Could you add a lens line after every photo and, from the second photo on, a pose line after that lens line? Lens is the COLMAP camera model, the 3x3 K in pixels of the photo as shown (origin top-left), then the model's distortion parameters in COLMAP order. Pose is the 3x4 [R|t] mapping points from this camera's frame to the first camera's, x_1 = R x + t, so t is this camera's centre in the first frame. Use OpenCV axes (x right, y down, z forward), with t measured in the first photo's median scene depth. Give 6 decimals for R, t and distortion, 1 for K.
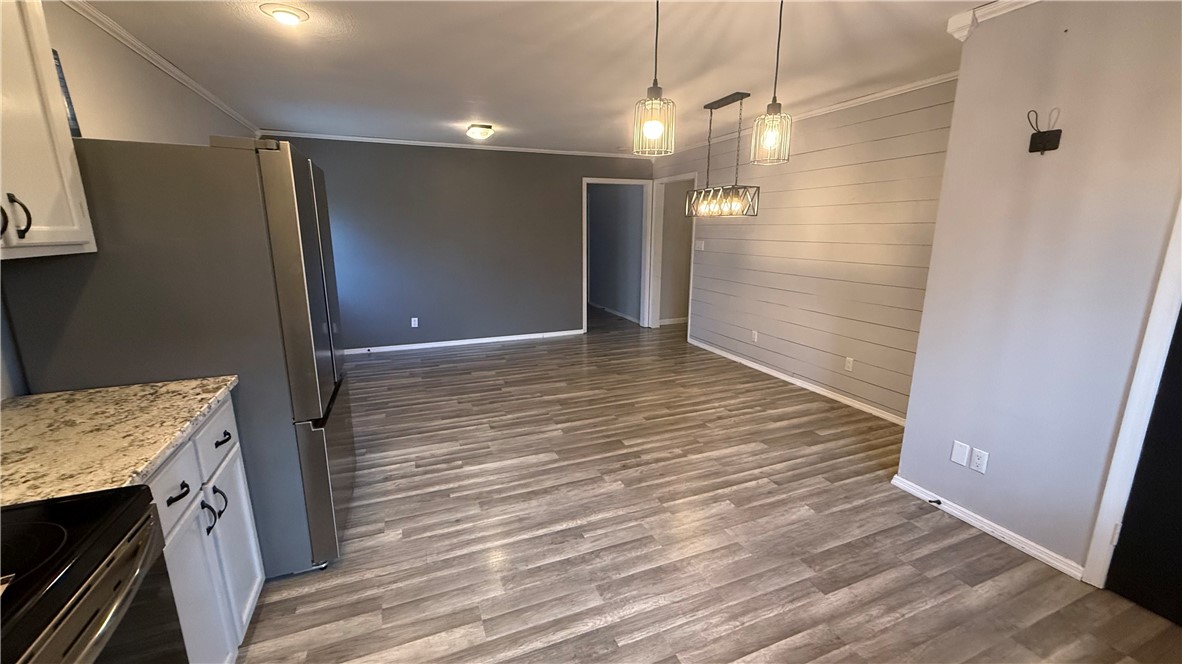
lens RADIAL K [[465.0, 0, 592.2], [0, 465.0, 329.7], [0, 0, 1]] dist [-0.000757, 0.000059]
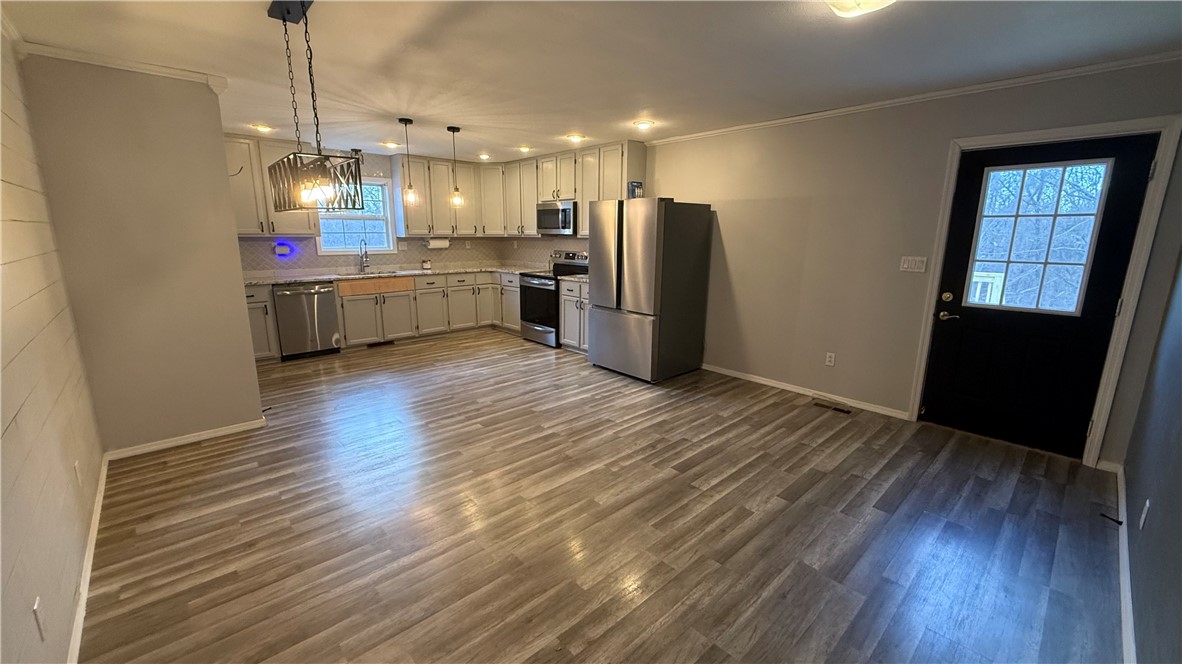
lens RADIAL K [[465.0, 0, 592.2], [0, 465.0, 329.7], [0, 0, 1]] dist [-0.000757, 0.000059]
pose [[-0.936706, 0.067824, -0.343484, 0.179698], [-0.079662, 0.914038, 0.397729, -0.415067], [0.340933, 0.399918, -0.850782, 1.888054]]
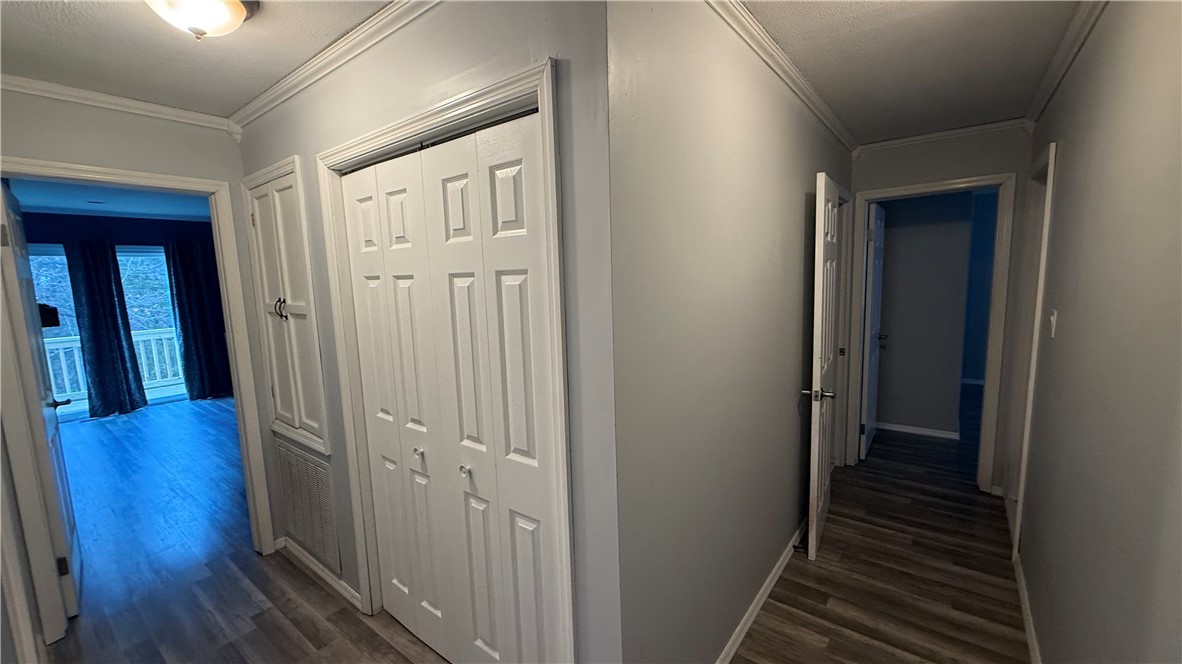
lens RADIAL K [[465.0, 0, 592.2], [0, 465.0, 329.7], [0, 0, 1]] dist [-0.000757, 0.000059]
pose [[0.509872, 0.089625, -0.855568, 0.447778], [-0.152251, 0.988259, 0.012792, -0.305062], [0.846670, 0.123739, 0.517532, 1.203717]]
